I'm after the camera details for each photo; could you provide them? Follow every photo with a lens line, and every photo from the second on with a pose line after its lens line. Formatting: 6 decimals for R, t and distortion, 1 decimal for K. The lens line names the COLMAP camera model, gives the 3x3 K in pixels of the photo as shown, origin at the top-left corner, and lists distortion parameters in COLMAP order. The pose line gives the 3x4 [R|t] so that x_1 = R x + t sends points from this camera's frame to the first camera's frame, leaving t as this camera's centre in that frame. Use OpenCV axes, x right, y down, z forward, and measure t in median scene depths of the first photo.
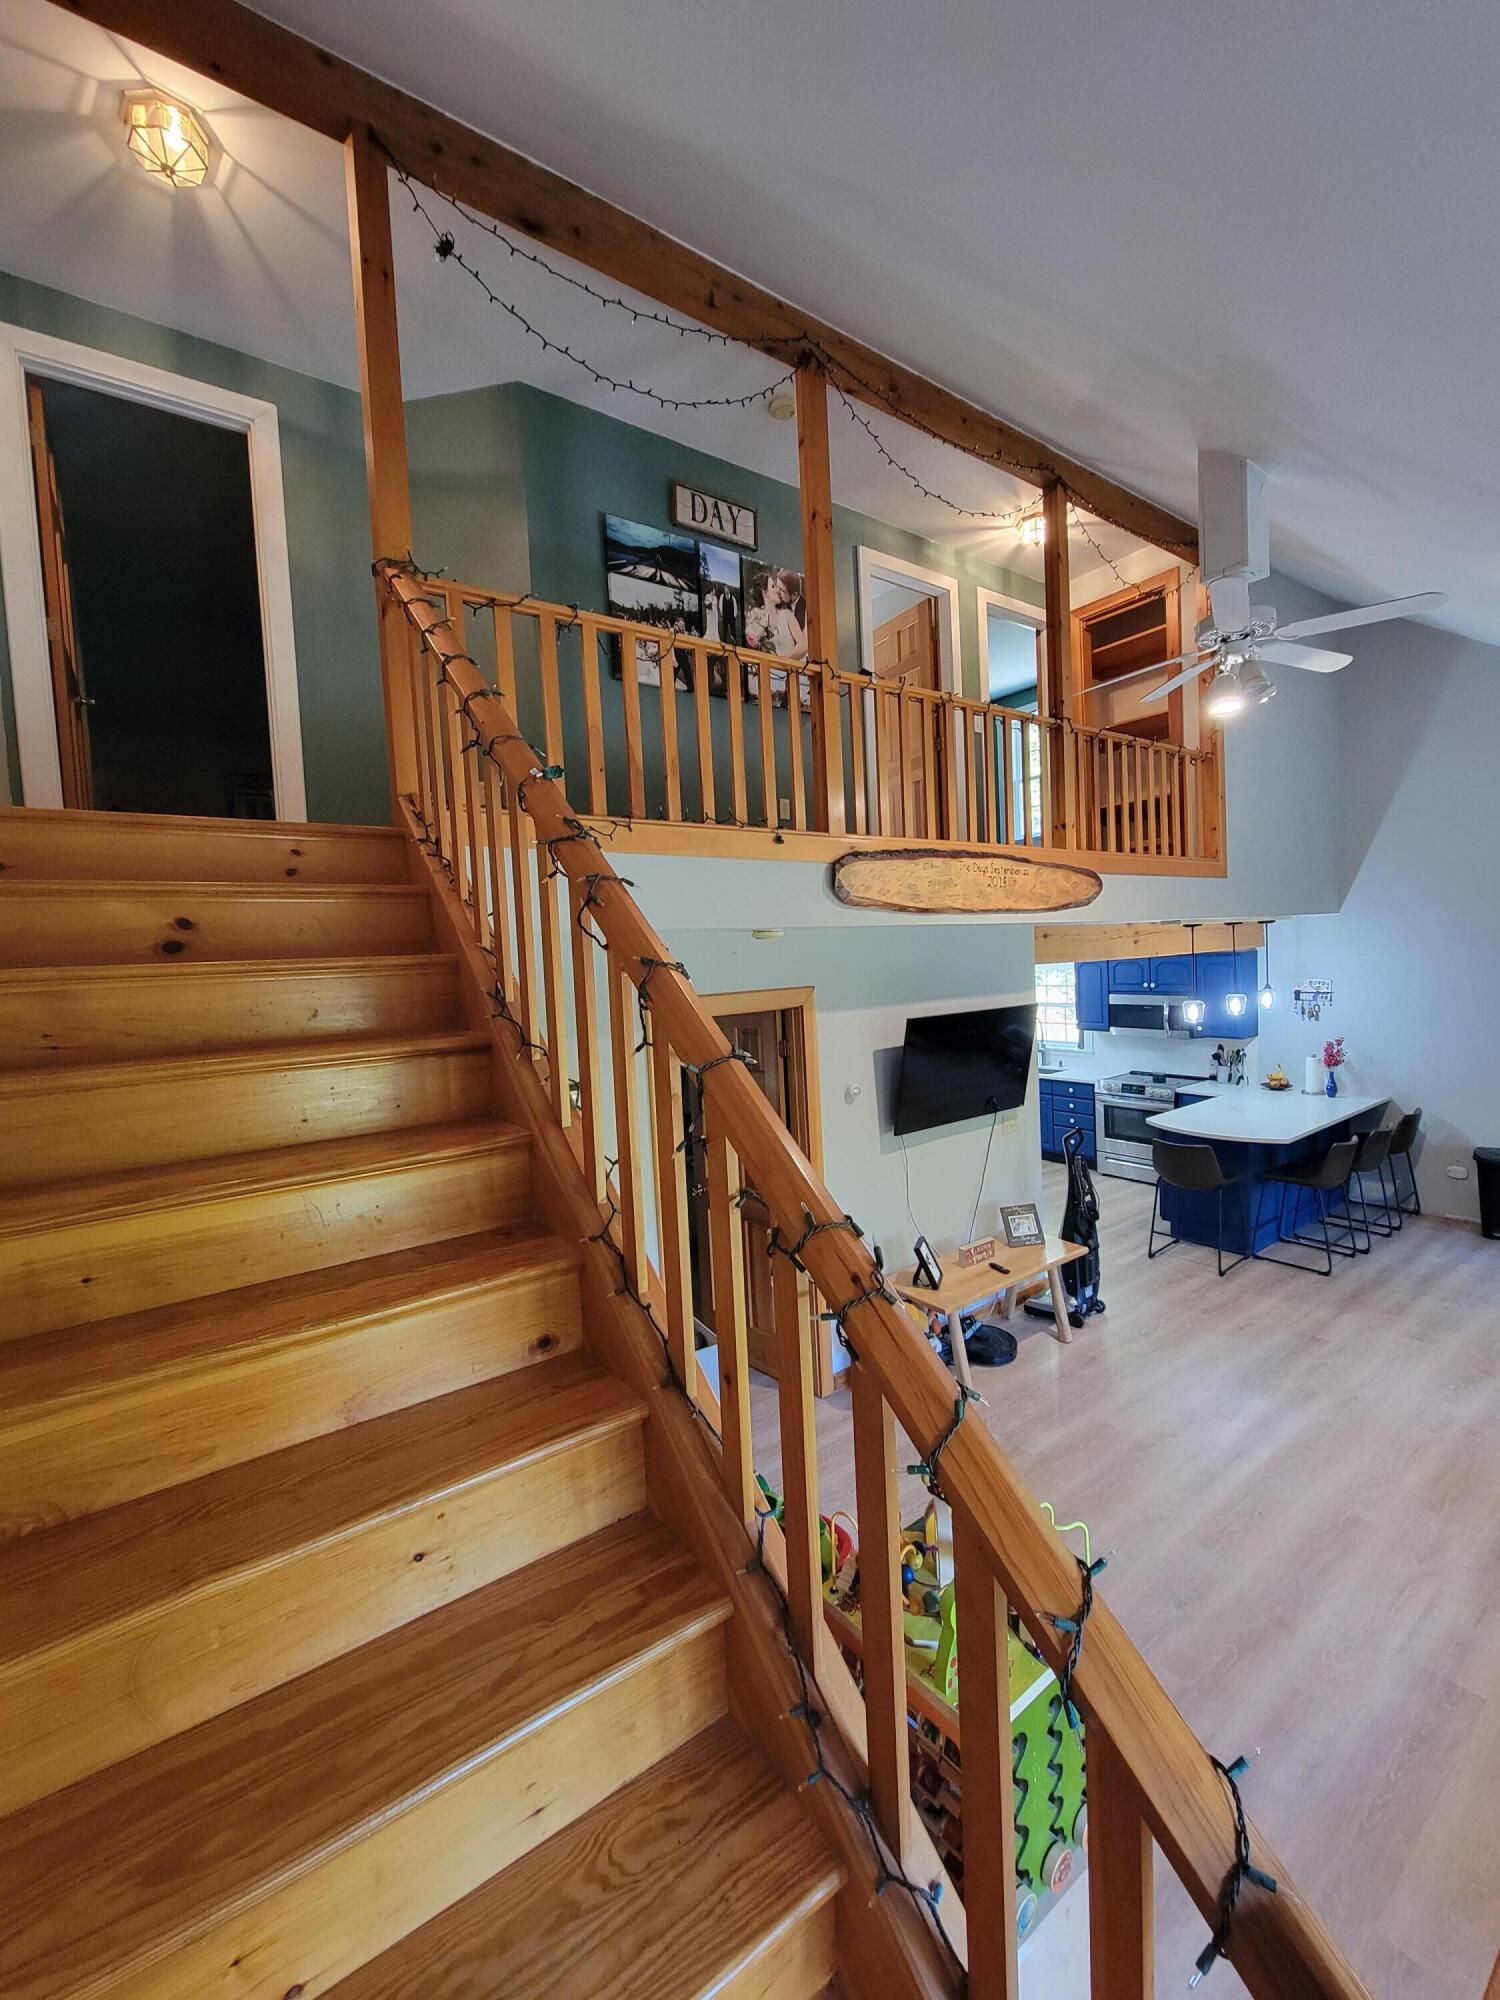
lens RADIAL K [[812.6, 0, 750.0], [0, 812.6, 1000.0], [0, 0, 1]] dist [-0.002203, -0.000423]
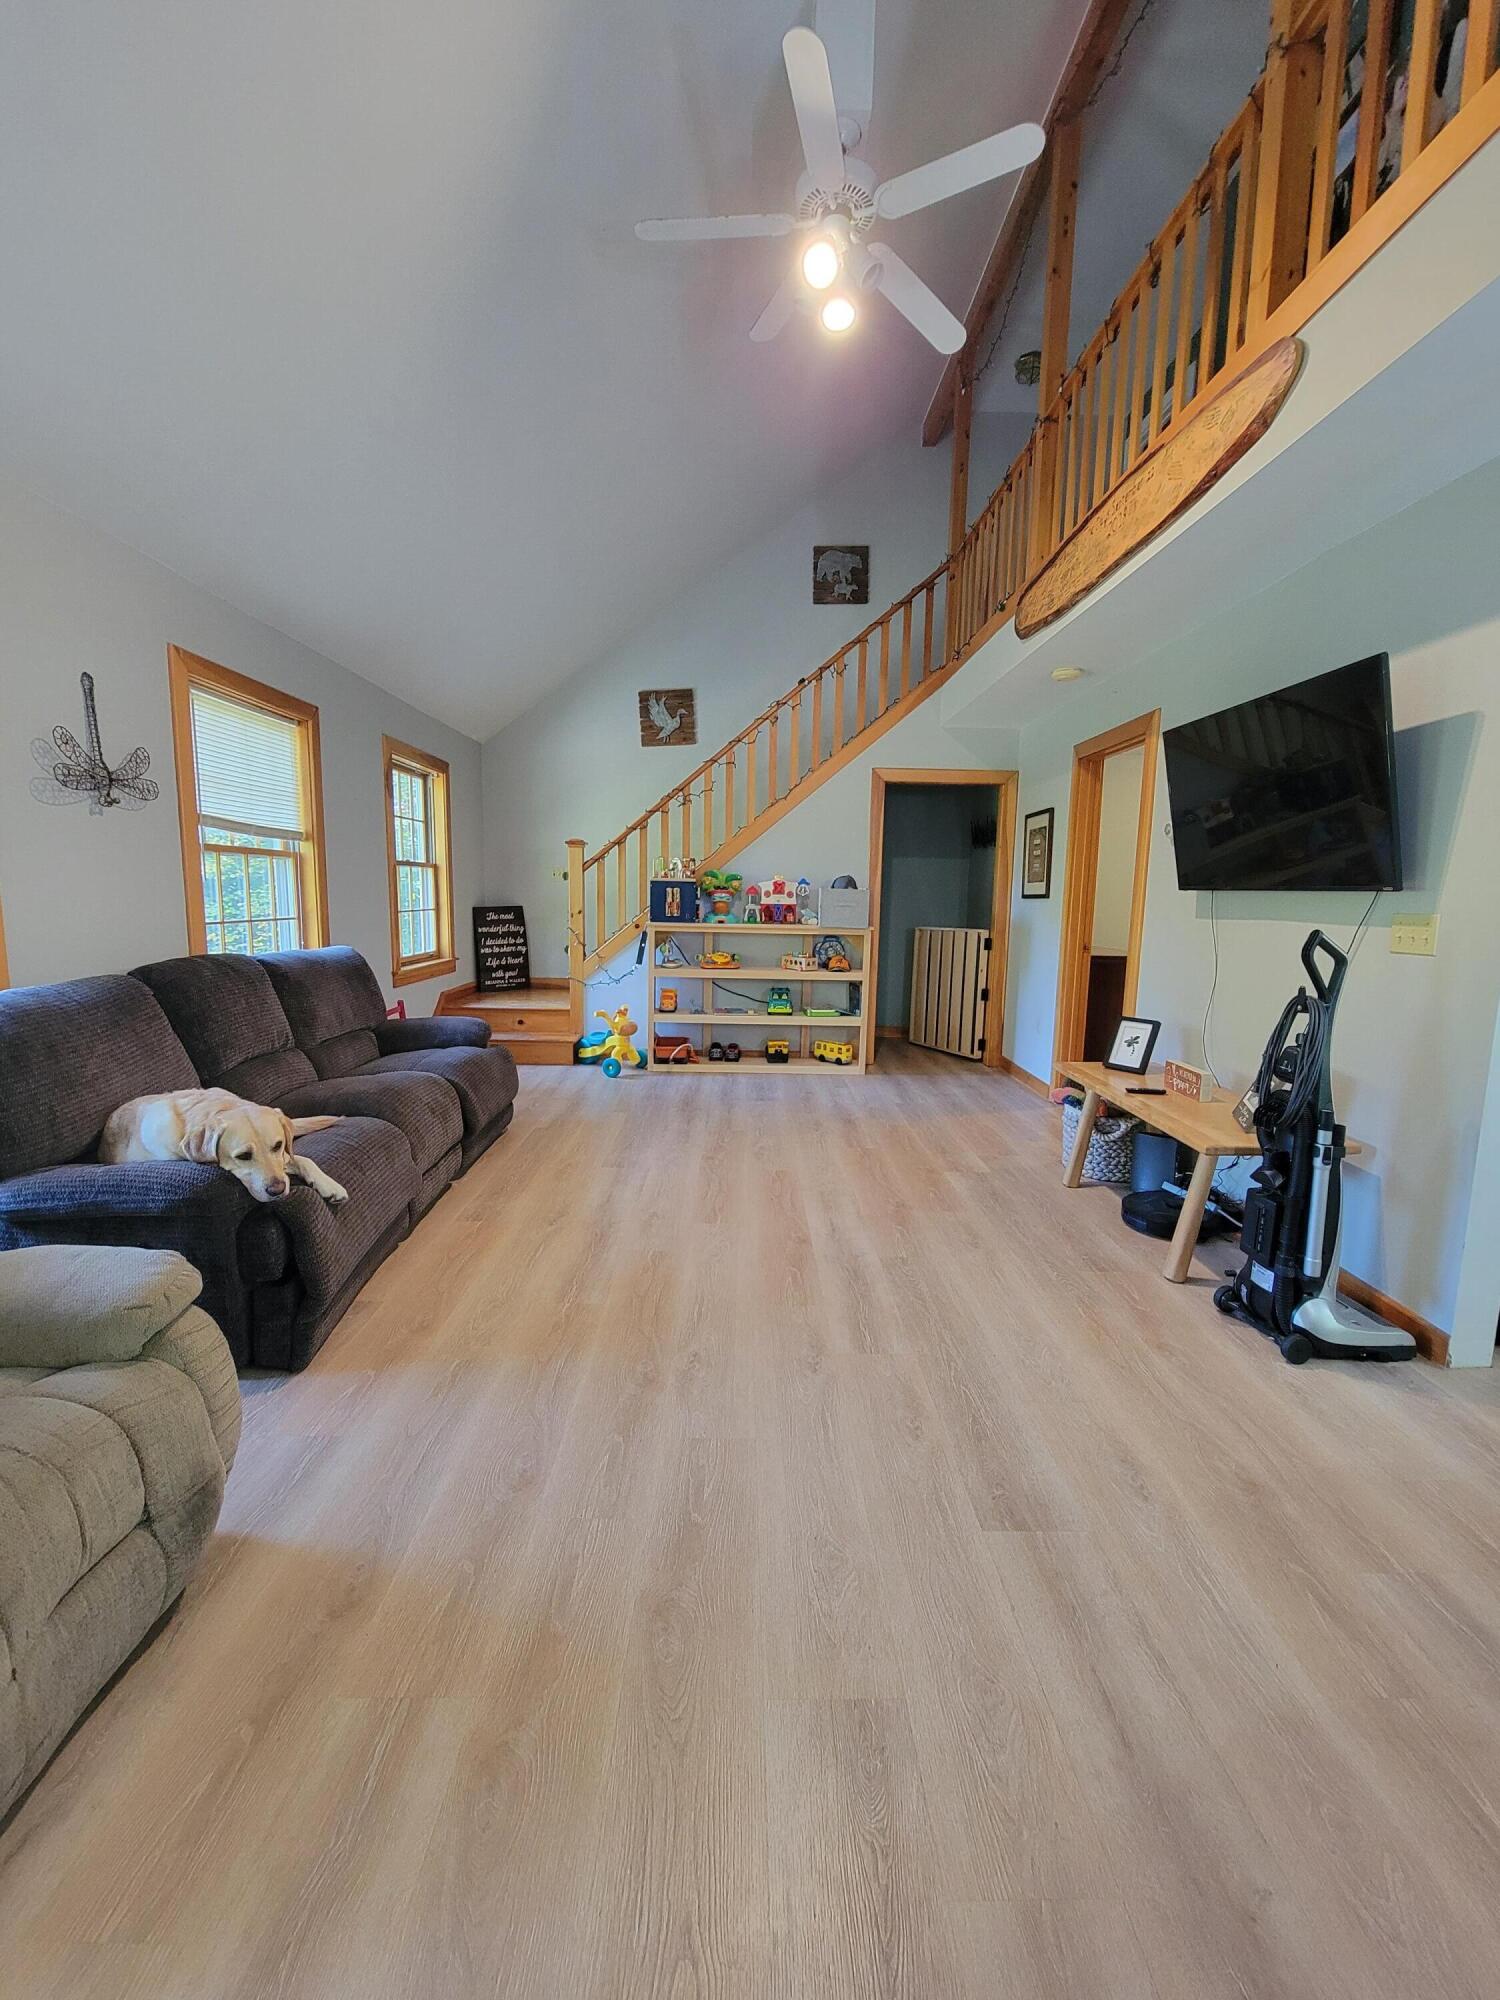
lens RADIAL K [[812.6, 0, 750.0], [0, 812.6, 1000.0], [0, 0, 1]] dist [-0.002203, -0.000423]
pose [[-0.574985, 0.144972, -0.805217, 0.976397], [-0.037478, 0.978476, 0.202928, 0.118720], [0.817305, 0.146859, -0.557176, 1.026541]]
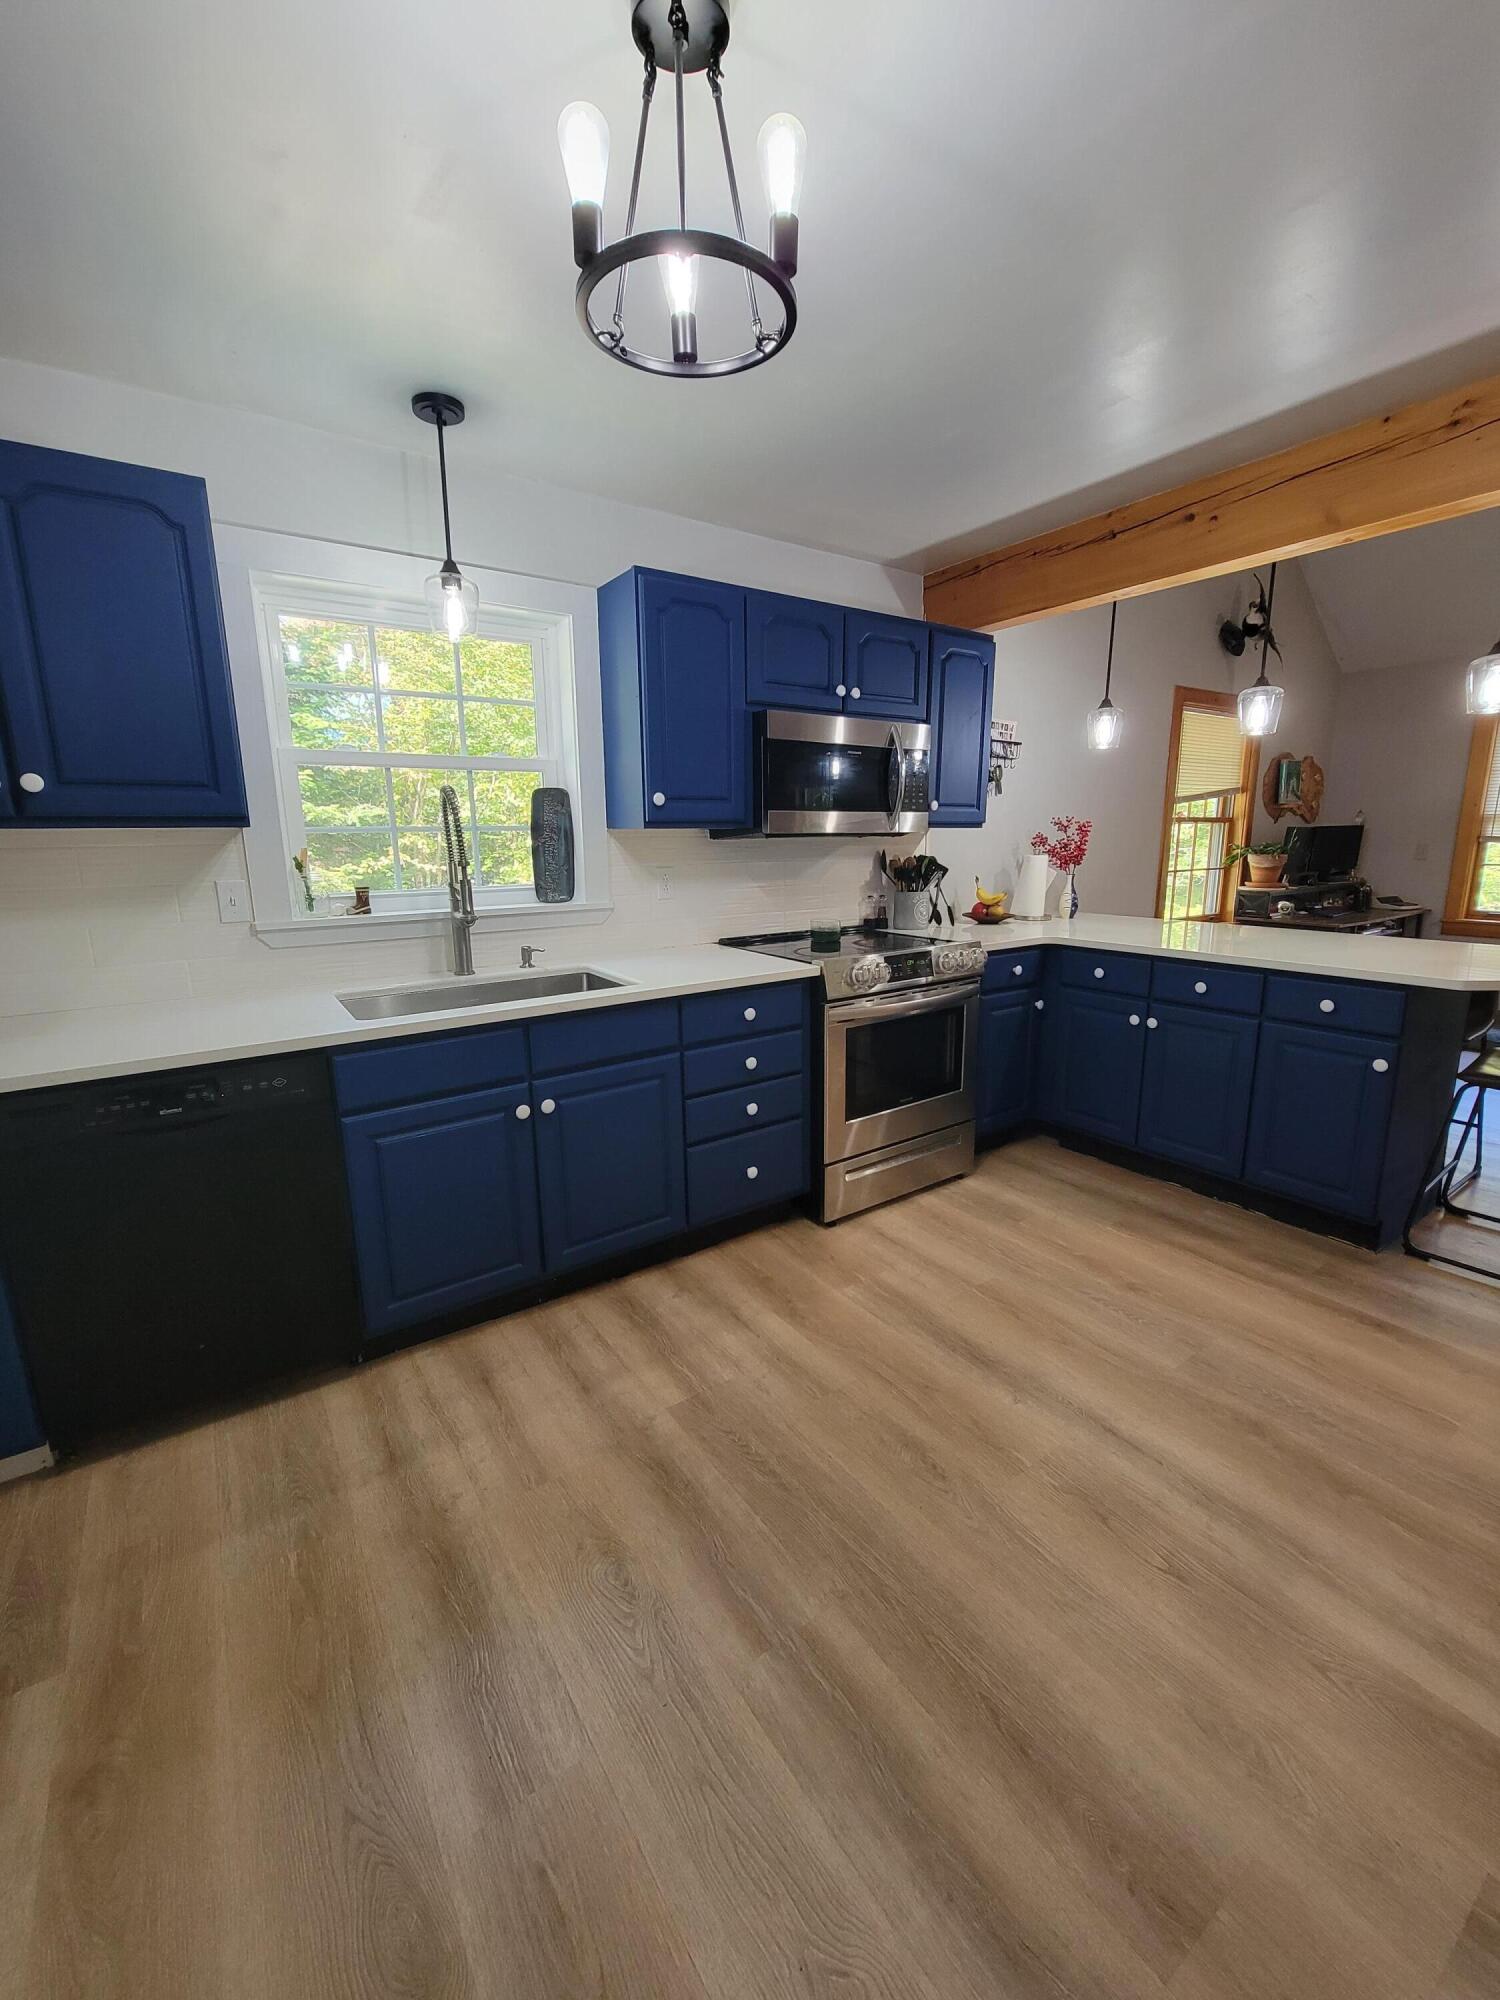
lens RADIAL K [[812.6, 0, 750.0], [0, 812.6, 1000.0], [0, 0, 1]] dist [-0.002203, -0.000423]
pose [[0.007864, -0.158861, 0.987270, 0.151327], [0.069588, 0.984994, 0.157941, 0.095682], [-0.997545, 0.067460, 0.018801, 1.684908]]
